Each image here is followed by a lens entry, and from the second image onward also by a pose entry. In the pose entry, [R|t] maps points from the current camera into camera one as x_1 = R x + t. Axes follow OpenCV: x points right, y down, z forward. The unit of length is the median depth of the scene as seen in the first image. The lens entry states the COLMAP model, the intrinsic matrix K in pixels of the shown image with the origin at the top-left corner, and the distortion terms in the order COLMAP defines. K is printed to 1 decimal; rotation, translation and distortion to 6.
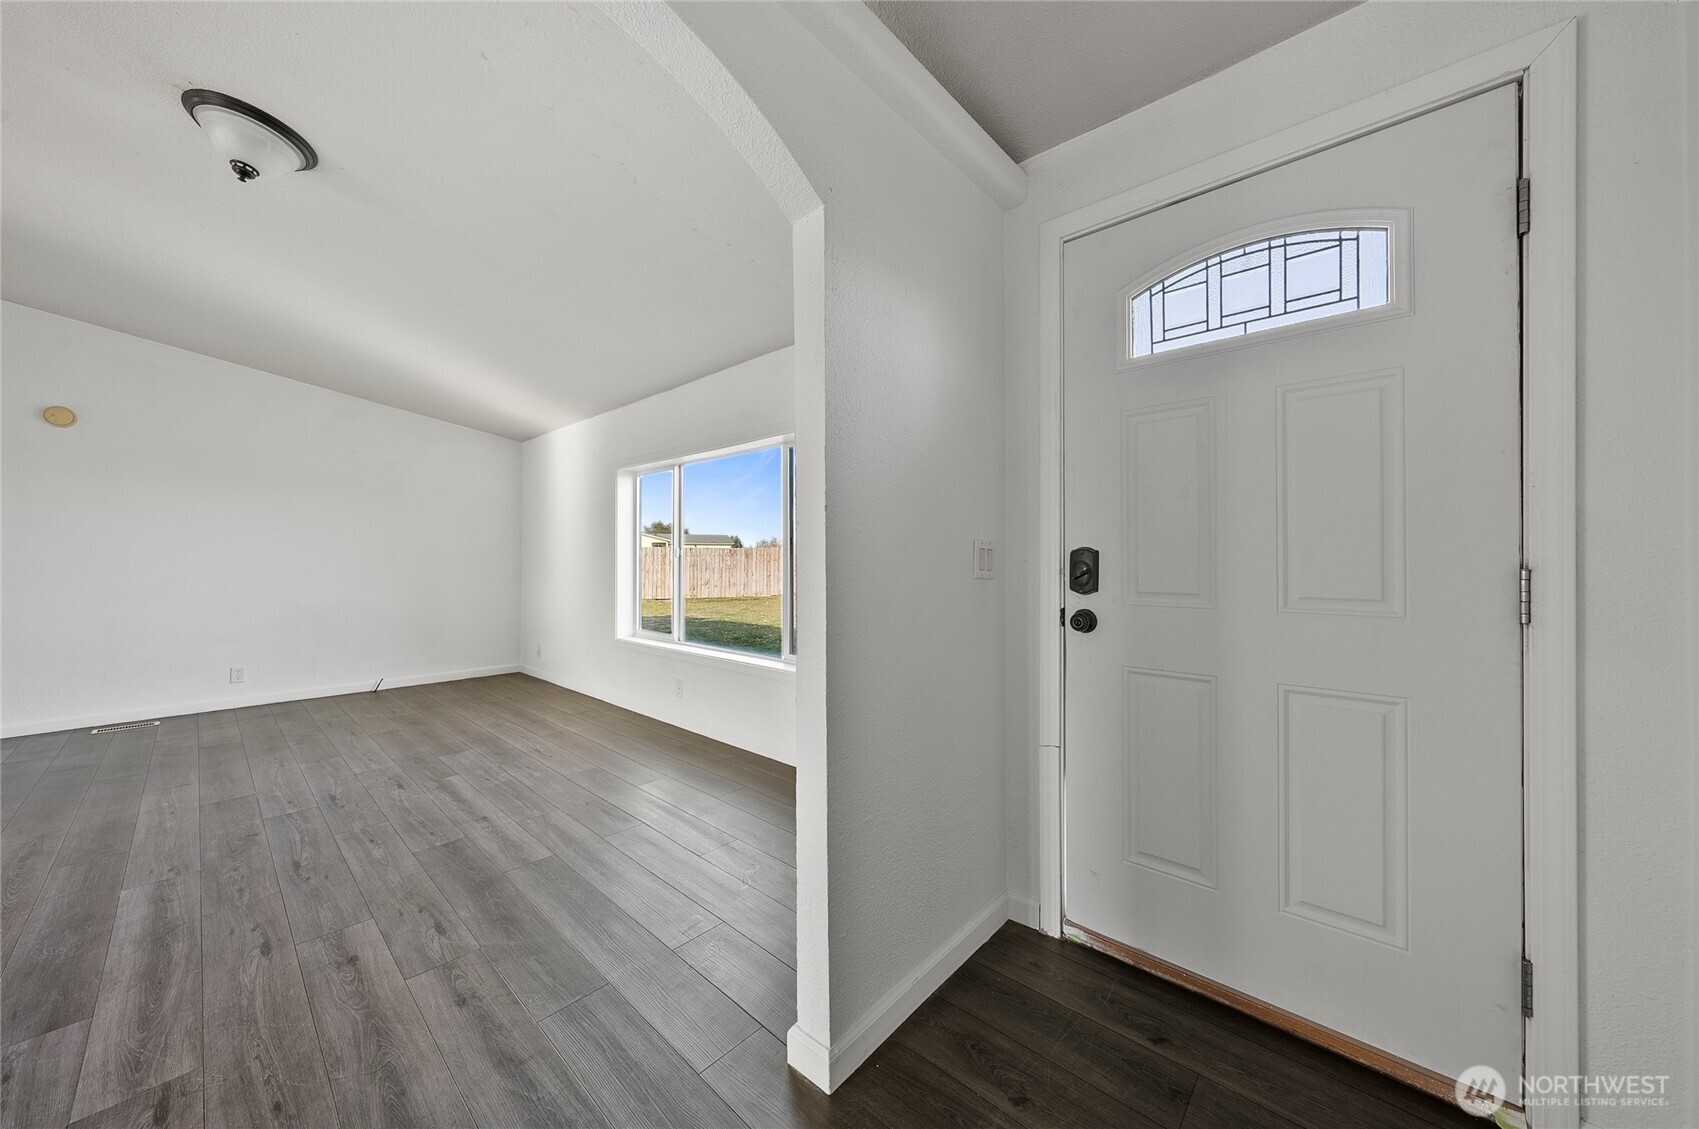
lens RADIAL K [[592.5, 0, 849.2], [0, 592.5, 555.6], [0, 0, 1]] dist [0.000277, 0.000144]
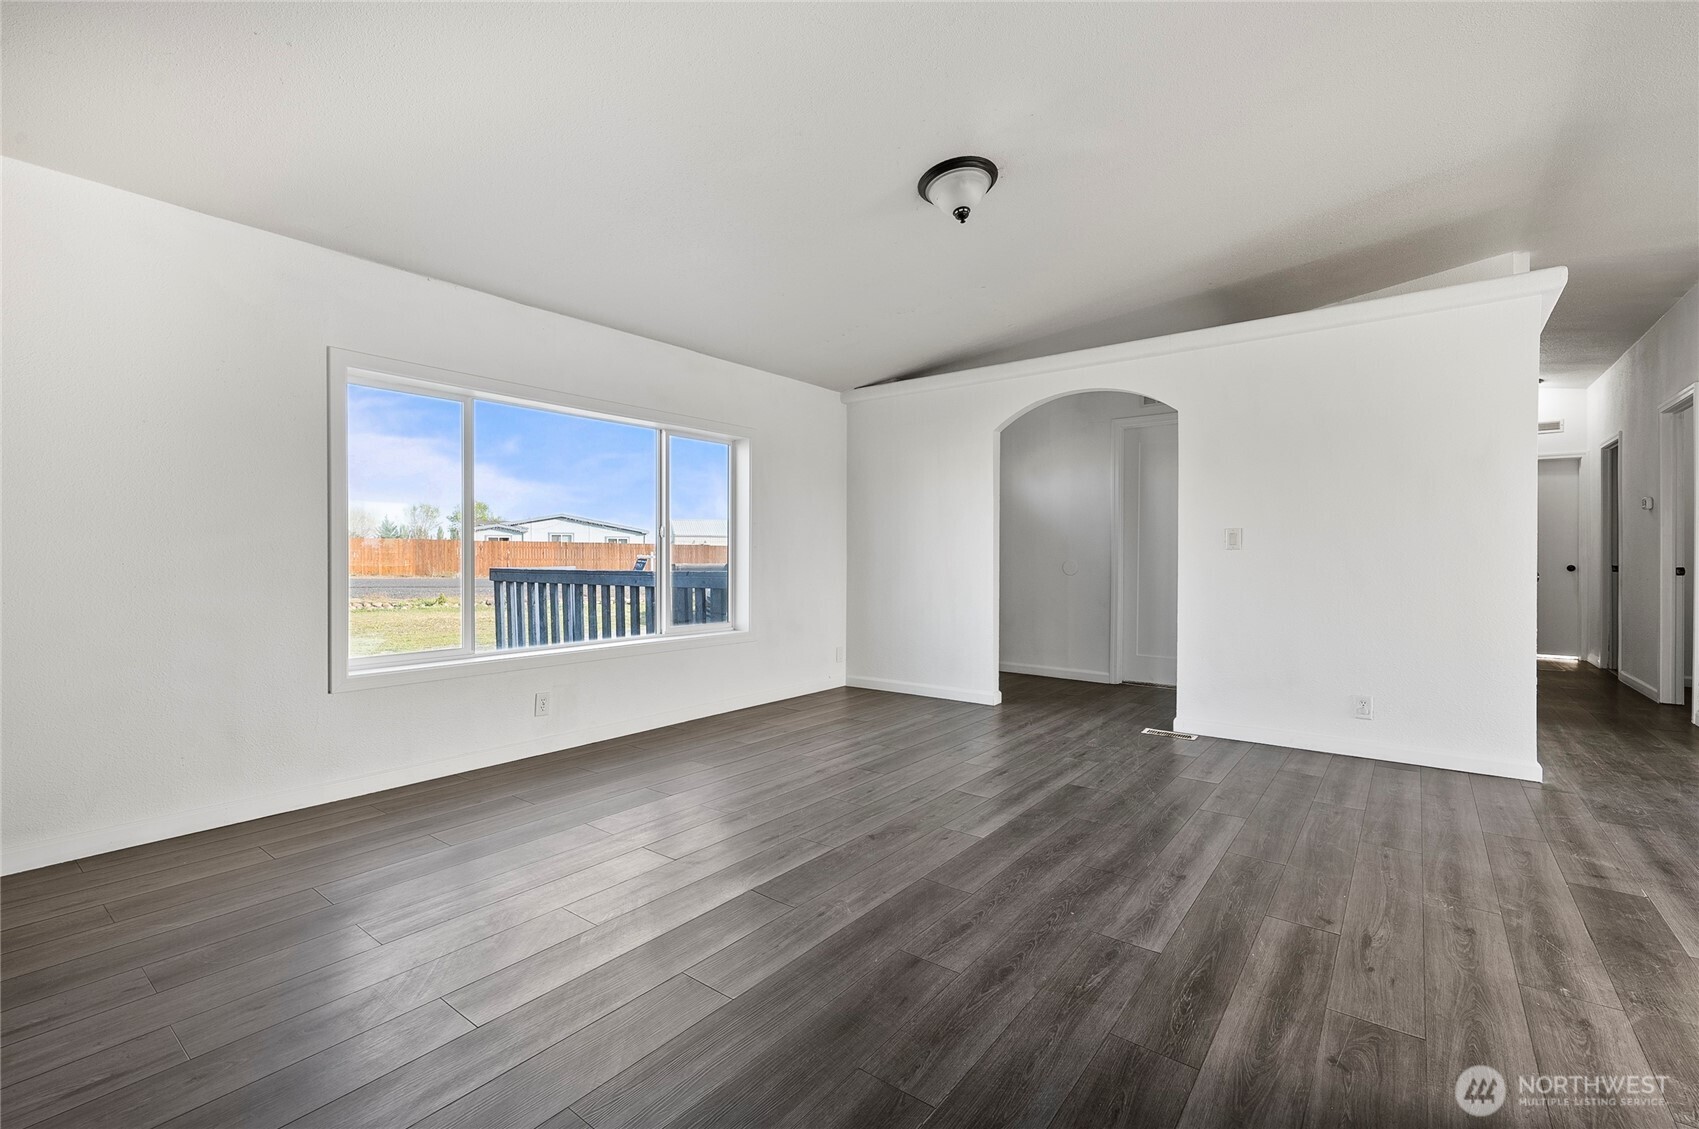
lens RADIAL K [[732.6, 0, 857.5], [0, 732.6, 561.2], [0, 0, 1]] dist [-0.000145, -0.000082]
pose [[-0.085803, -0.007419, 0.996284, -1.797063], [-0.005581, 0.999960, 0.006966, 0.041251], [-0.996296, -0.004963, -0.085841, 0.956312]]
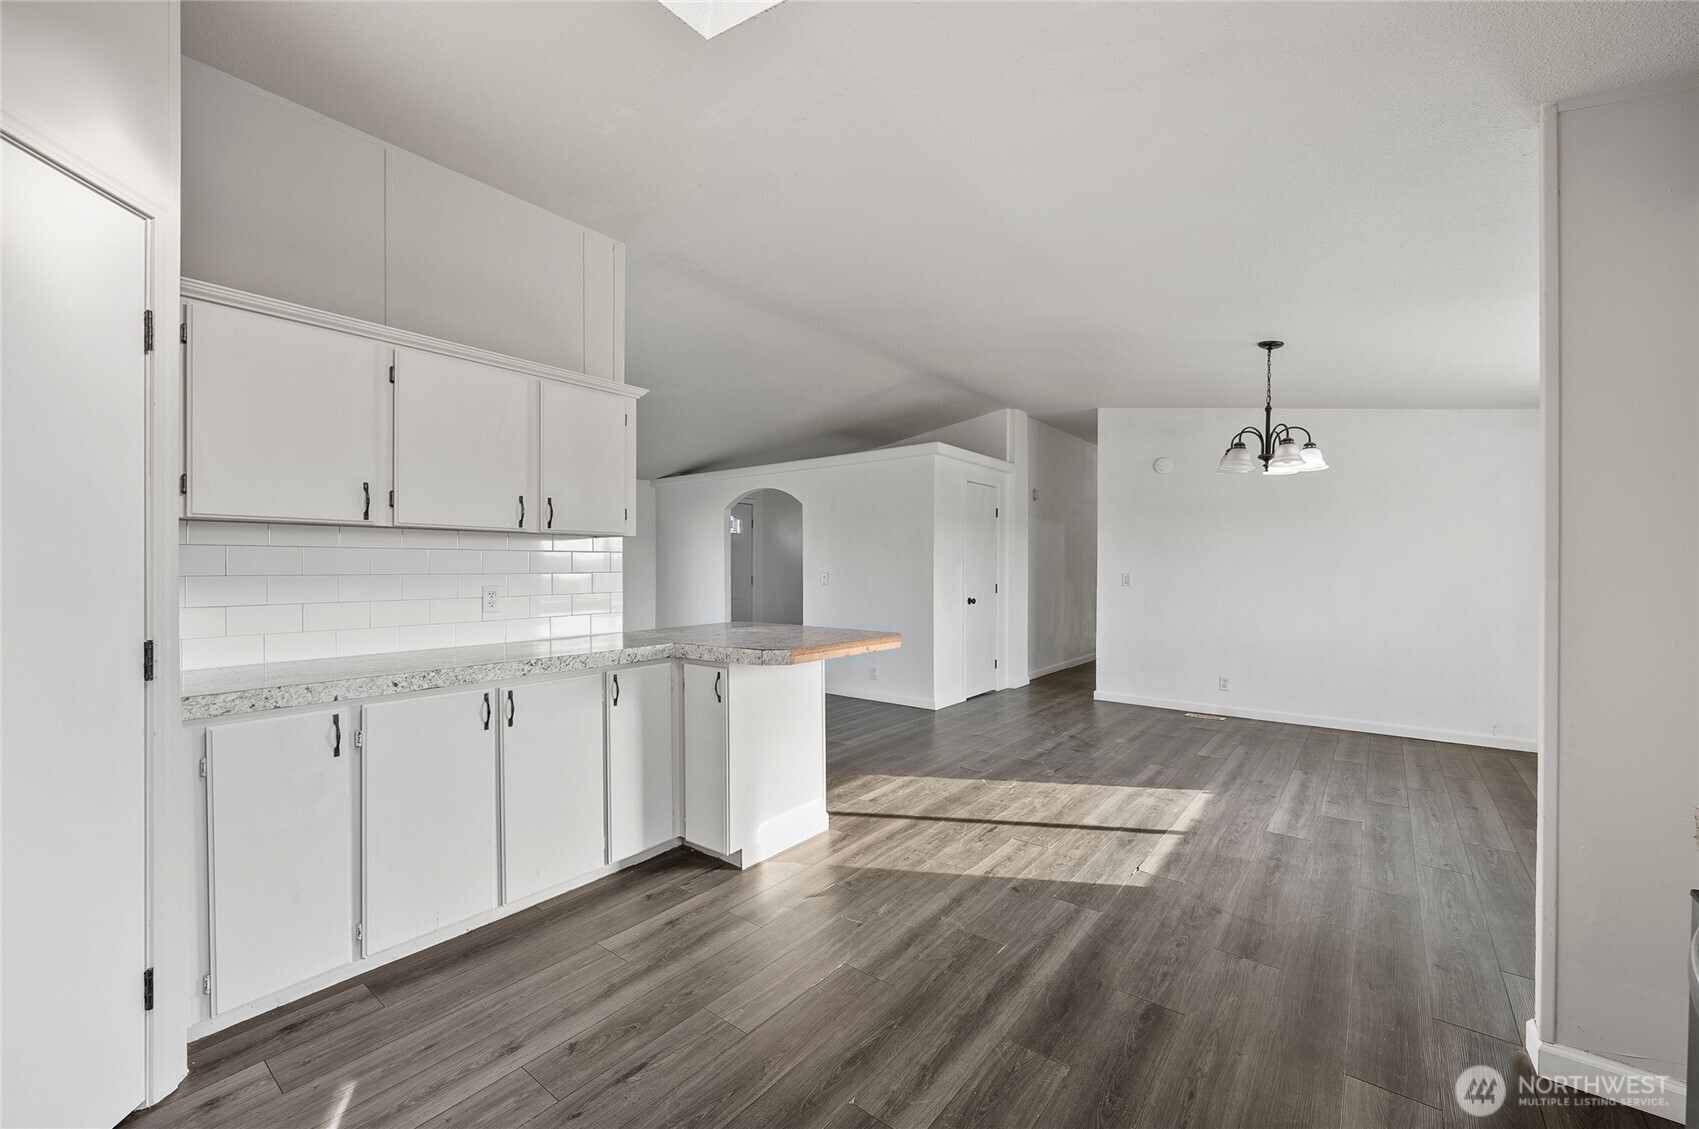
lens RADIAL K [[673.0, 0, 861.8], [0, 673.0, 567.3], [0, 0, 1]] dist [-0.005807, -0.000150]
pose [[-0.081941, -0.002487, 0.996634, -2.761587], [-0.003400, 0.999992, 0.002216, -0.044233], [-0.996631, -0.003207, -0.081949, 0.149022]]
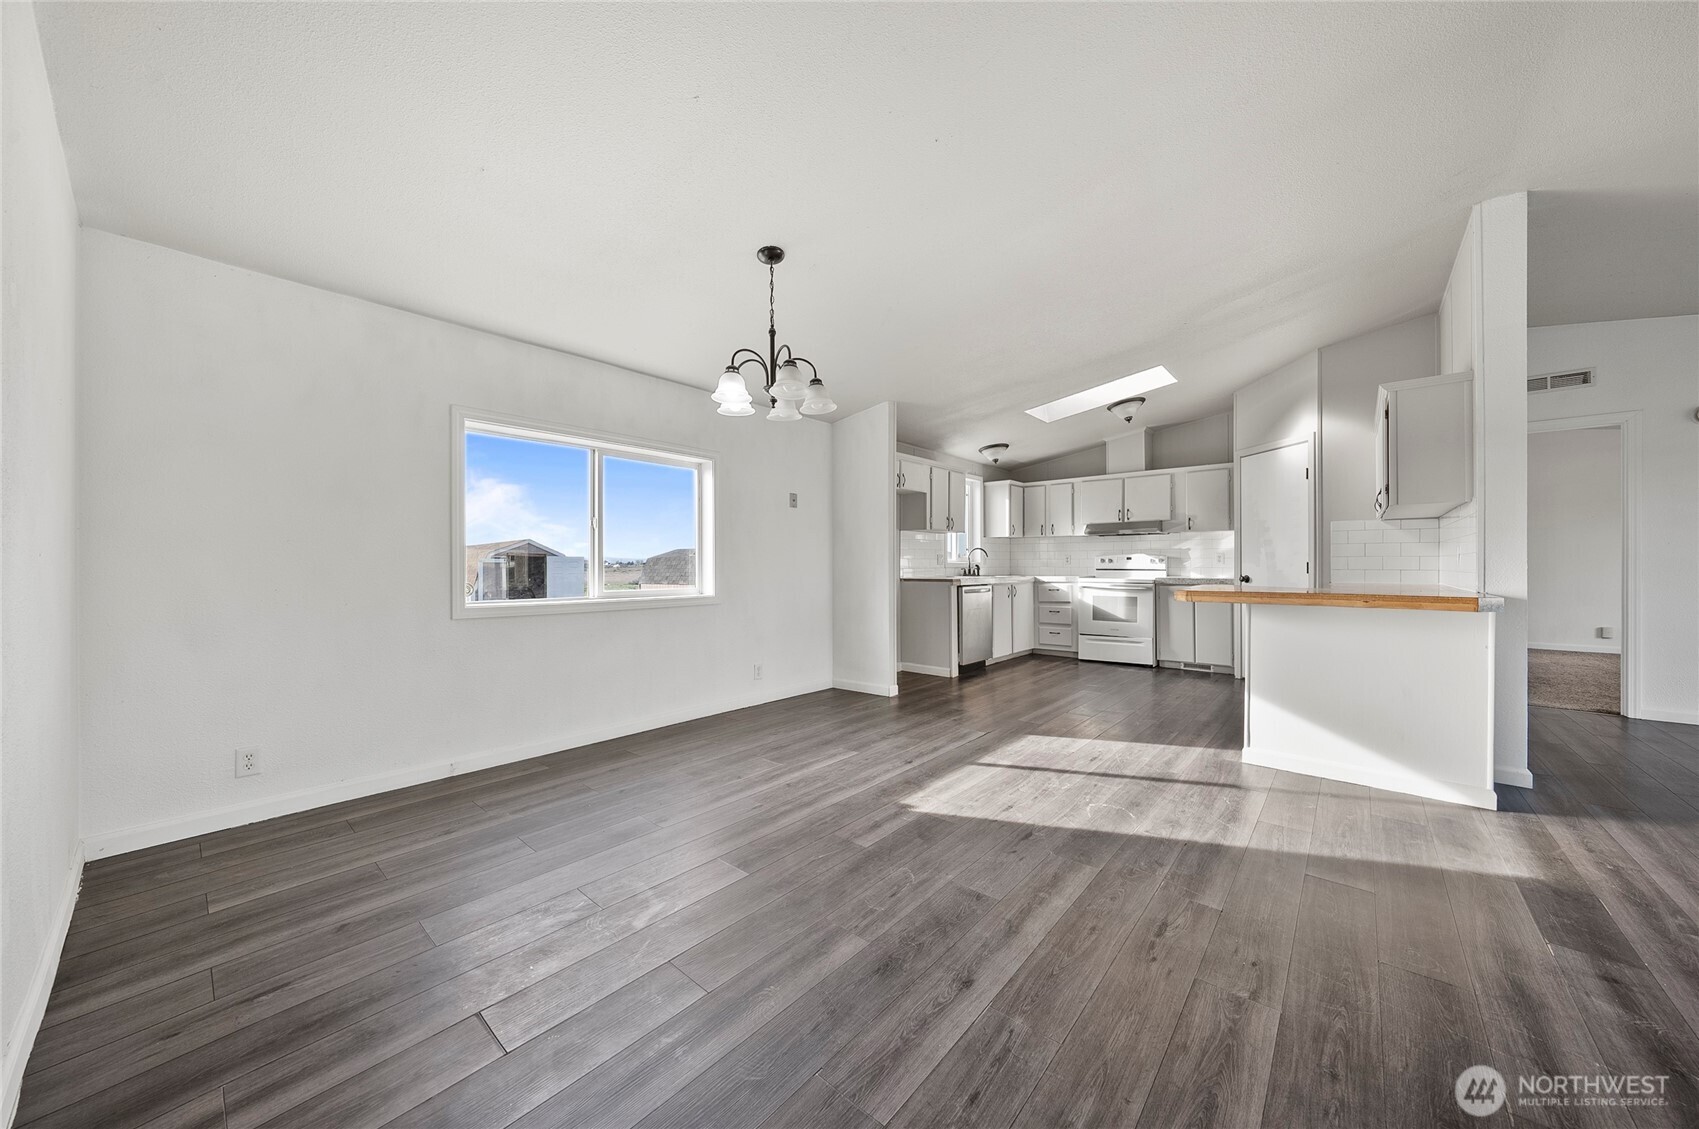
lens RADIAL K [[587.7, 0, 860.6], [0, 587.7, 566.0], [0, 0, 1]] dist [-0.000694, -0.000037]
pose [[0.035776, 0.001387, -0.999359, -0.537397], [0.004404, 0.999989, 0.001546, 0.021315], [0.999350, -0.004456, 0.035770, -0.652596]]
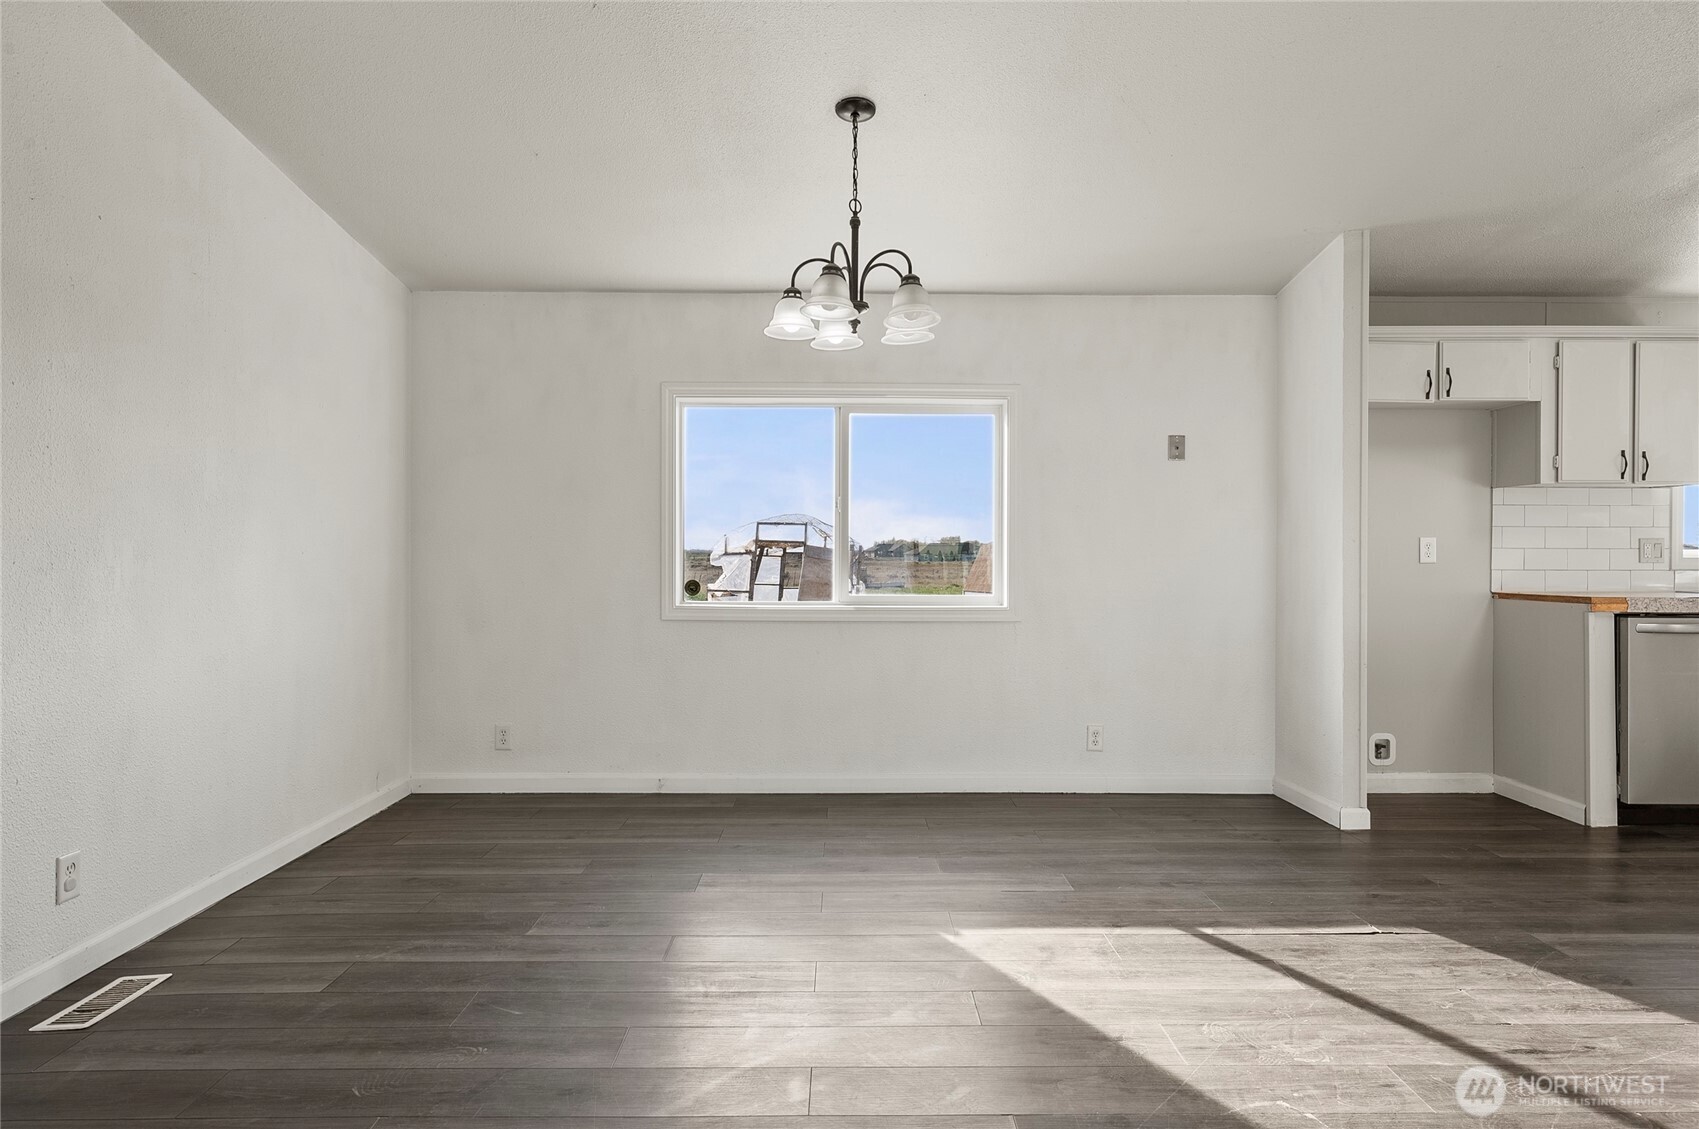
lens RADIAL K [[1000.8, 0, 849.5], [0, 1000.8, 564.5], [0, 0, 1]] dist [-0.001776, 0.001290]
pose [[-0.733969, 0.005118, -0.679164, -0.737486], [-0.000440, 0.999968, 0.008012, 0.011805], [0.679183, 0.006179, -0.733943, 0.048818]]
